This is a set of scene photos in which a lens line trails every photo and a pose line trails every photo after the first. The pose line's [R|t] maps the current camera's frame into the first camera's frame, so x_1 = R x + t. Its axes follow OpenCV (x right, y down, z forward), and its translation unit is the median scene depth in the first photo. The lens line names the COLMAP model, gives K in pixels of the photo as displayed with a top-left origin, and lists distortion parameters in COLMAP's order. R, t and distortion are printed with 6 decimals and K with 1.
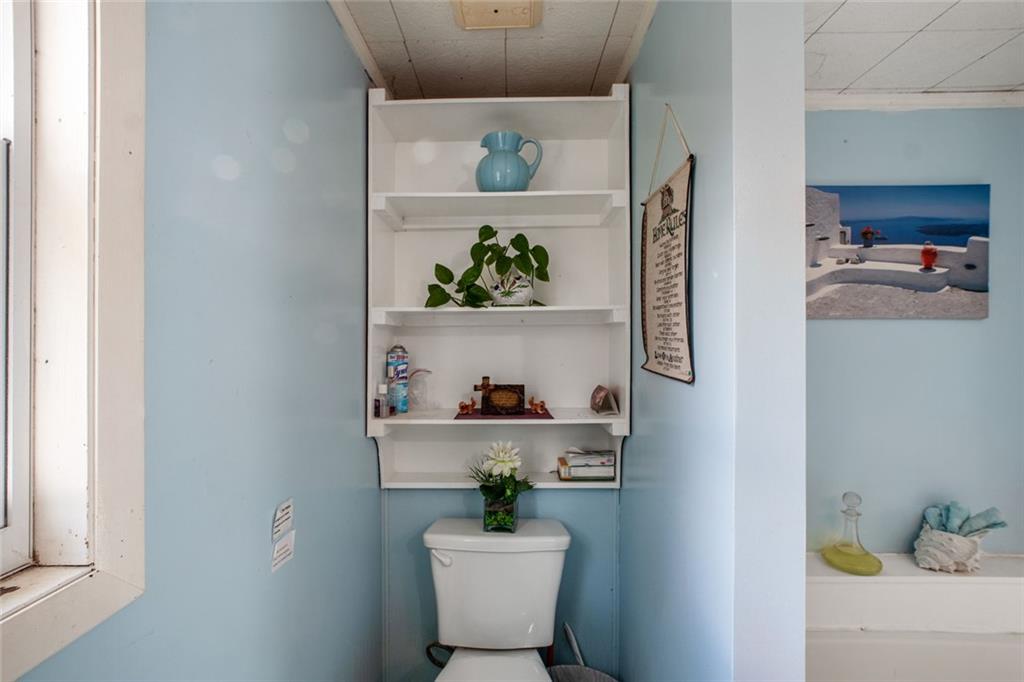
lens RADIAL K [[465.4, 0, 511.7], [0, 465.4, 338.4], [0, 0, 1]] dist [-0.011215, 0.003384]
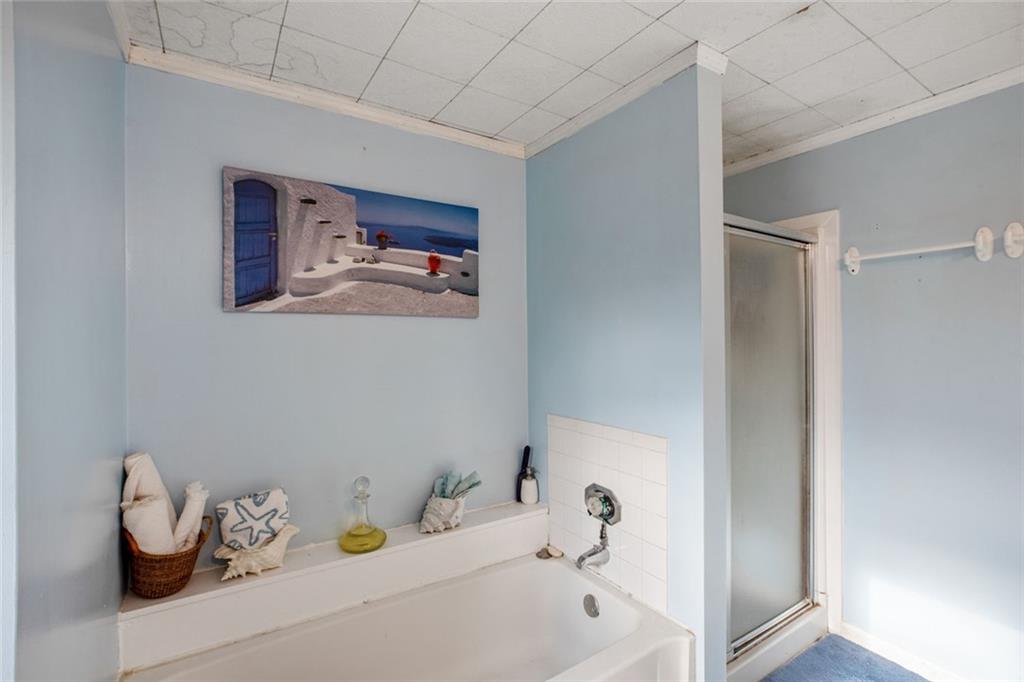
lens RADIAL K [[465.4, 0, 516.6], [0, 465.4, 339.2], [0, 0, 1]] dist [-0.011215, 0.003384]
pose [[0.833837, 0.001595, 0.552009, 0.430612], [-0.000983, 0.999999, -0.001405, 0.016208], [-0.552010, 0.000628, 0.833837, -0.089481]]
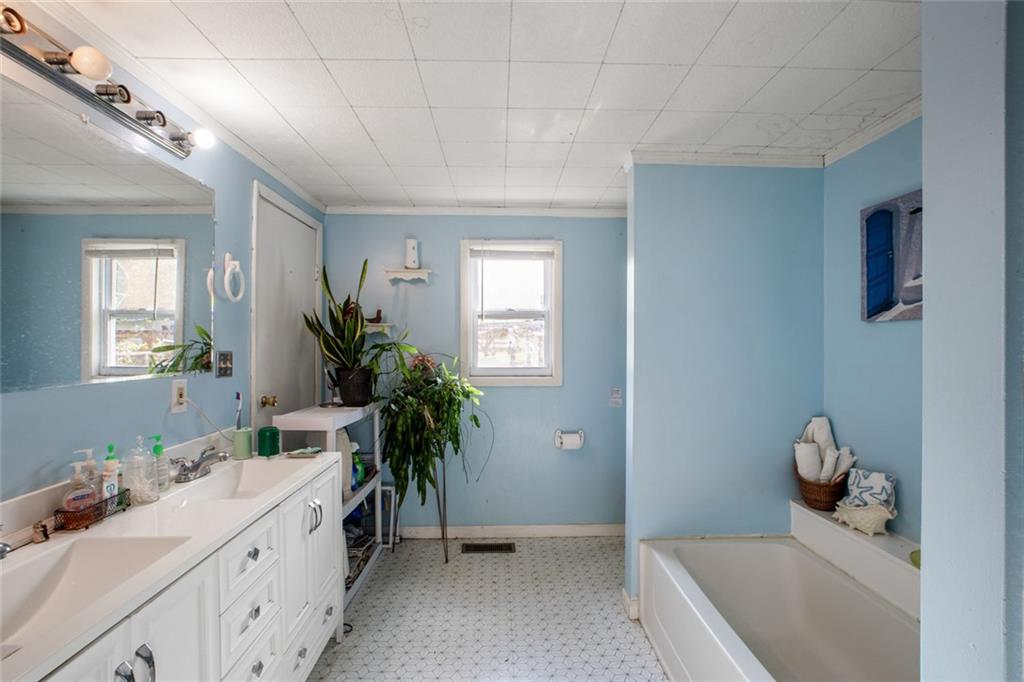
lens RADIAL K [[465.4, 0, 511.2], [0, 465.4, 339.5], [0, 0, 1]] dist [-0.011215, 0.003384]
pose [[0.037896, -0.001309, -0.999281, 1.577745], [0.006321, 0.999979, -0.001070, -0.000045], [0.999262, -0.006276, 0.037903, 0.047076]]
